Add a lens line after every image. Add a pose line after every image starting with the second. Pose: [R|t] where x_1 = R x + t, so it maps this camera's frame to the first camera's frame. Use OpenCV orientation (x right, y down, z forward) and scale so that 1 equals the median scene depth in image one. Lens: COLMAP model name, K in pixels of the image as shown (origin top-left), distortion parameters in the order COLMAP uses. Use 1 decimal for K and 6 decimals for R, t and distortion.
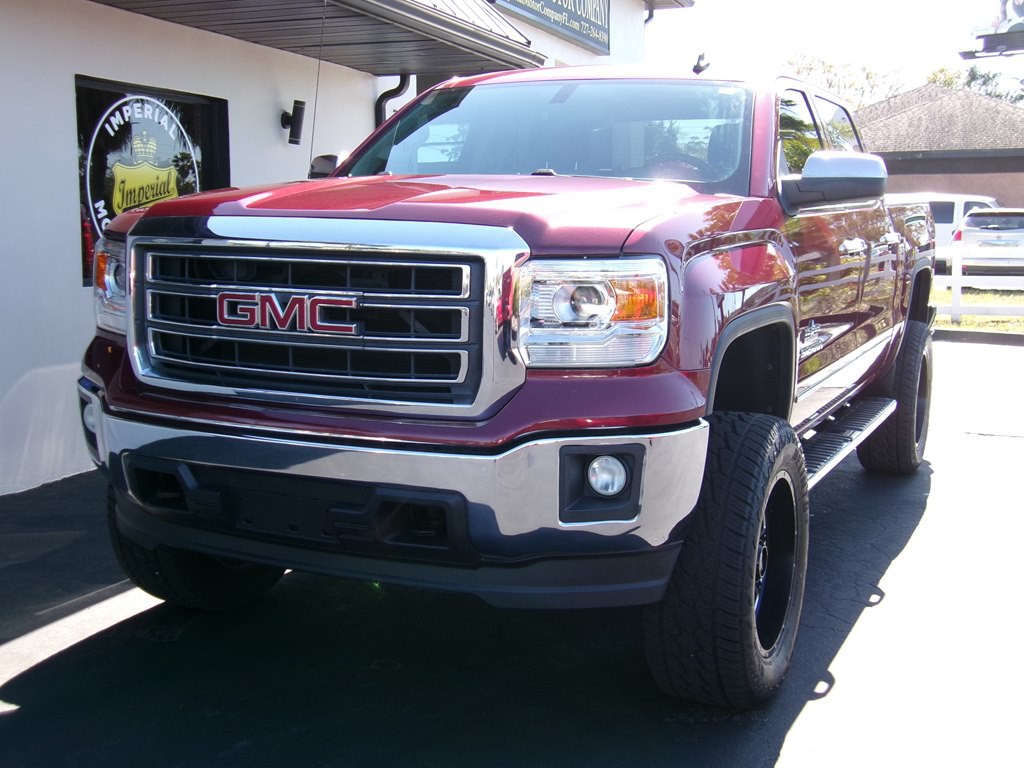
lens RADIAL K [[1255.5, 0, 511.0], [0, 1255.5, 389.3], [0, 0, 1]] dist [-0.003643, 0.000000]
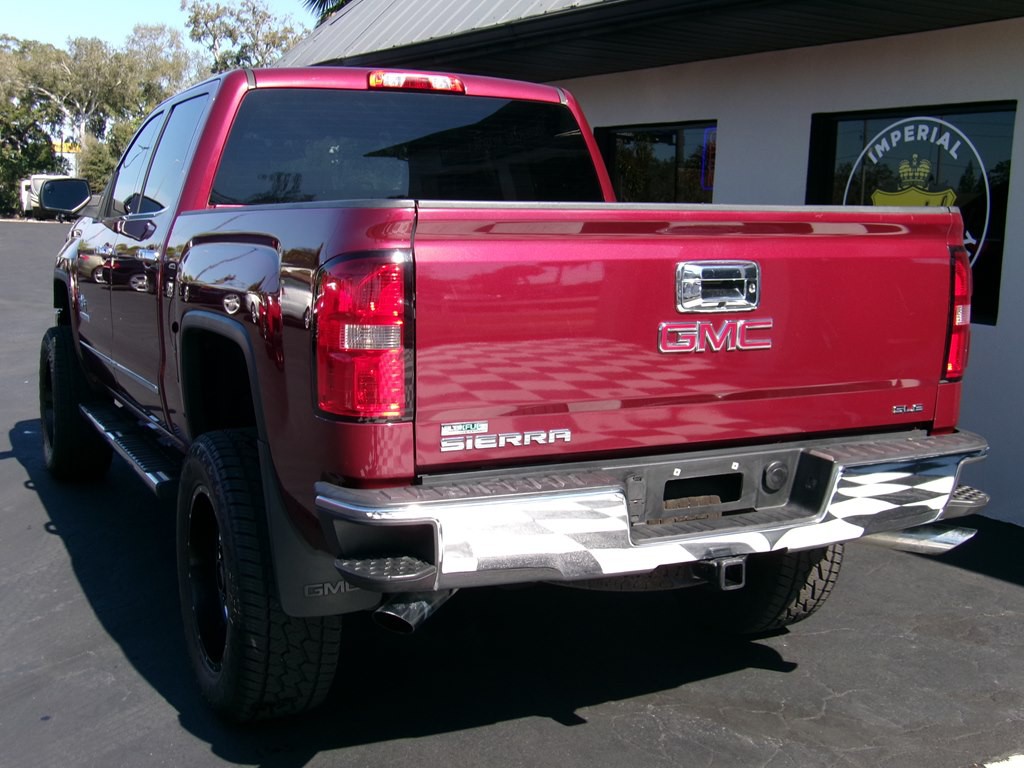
lens RADIAL K [[1255.5, 0, 515.7], [0, 1255.5, 384.1], [0, 0, 1]] dist [-0.003643, 0.000000]
pose [[-0.615917, 0.083475, -0.783376, 0.659669], [-0.134574, 0.968608, 0.209019, -0.200386], [0.776232, 0.234161, -0.585348, 1.394443]]
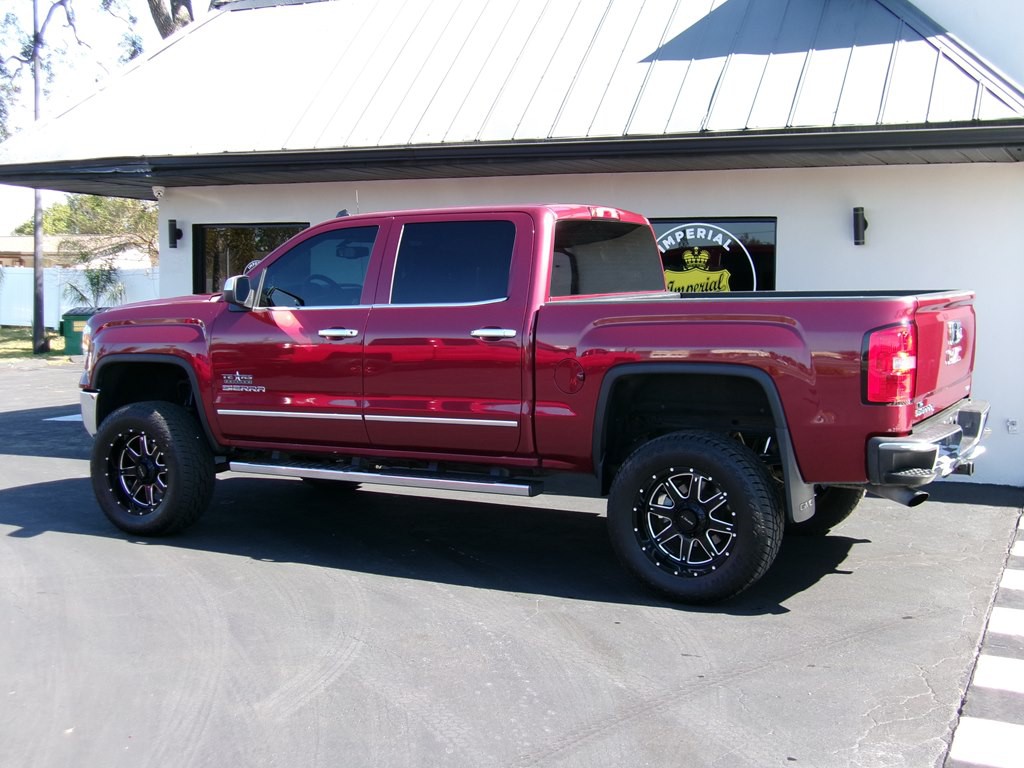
lens RADIAL K [[1255.5, 0, 516.3], [0, 1255.5, 384.1], [0, 0, 1]] dist [-0.003643, 0.000000]
pose [[-0.063351, 0.075162, -0.995157, 1.210452], [-0.134923, 0.987360, 0.083162, -0.145723], [0.988829, 0.139538, -0.052409, 0.916308]]
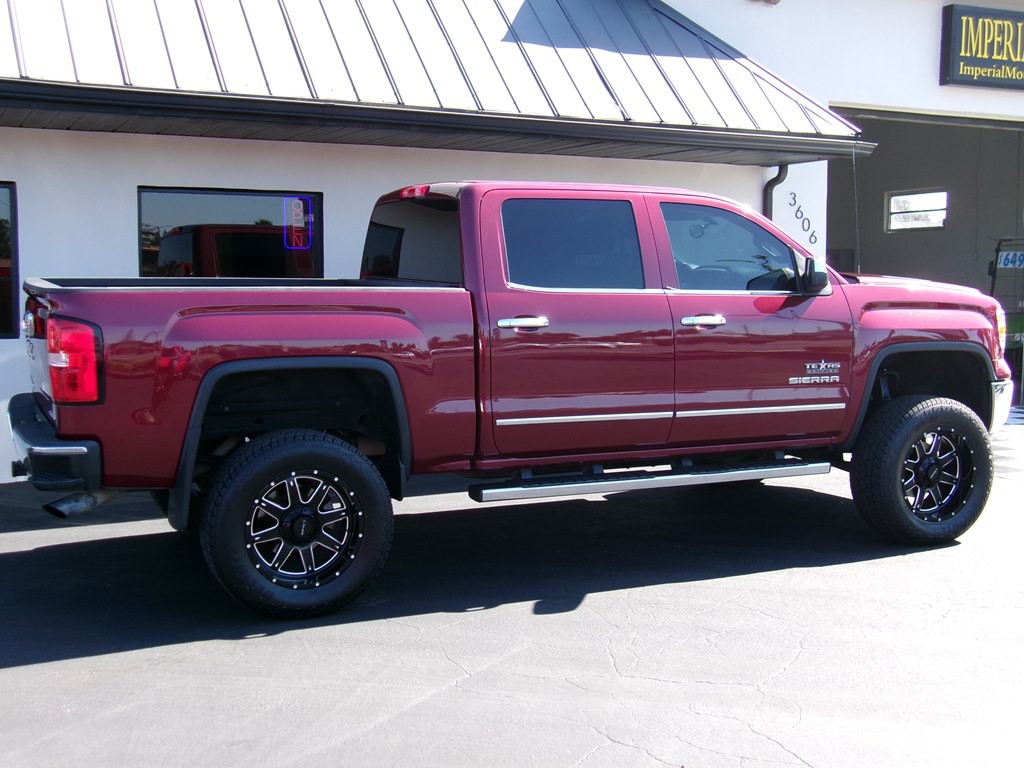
lens RADIAL K [[1257.3, 0, 505.1], [0, 1257.3, 394.0], [0, 0, 1]] dist [-0.001820, 0.000000]
pose [[0.734652, 0.065823, -0.675244, 0.737635], [-0.087426, 0.996169, 0.001990, -0.017610], [0.672788, 0.057571, 0.737592, -0.064684]]
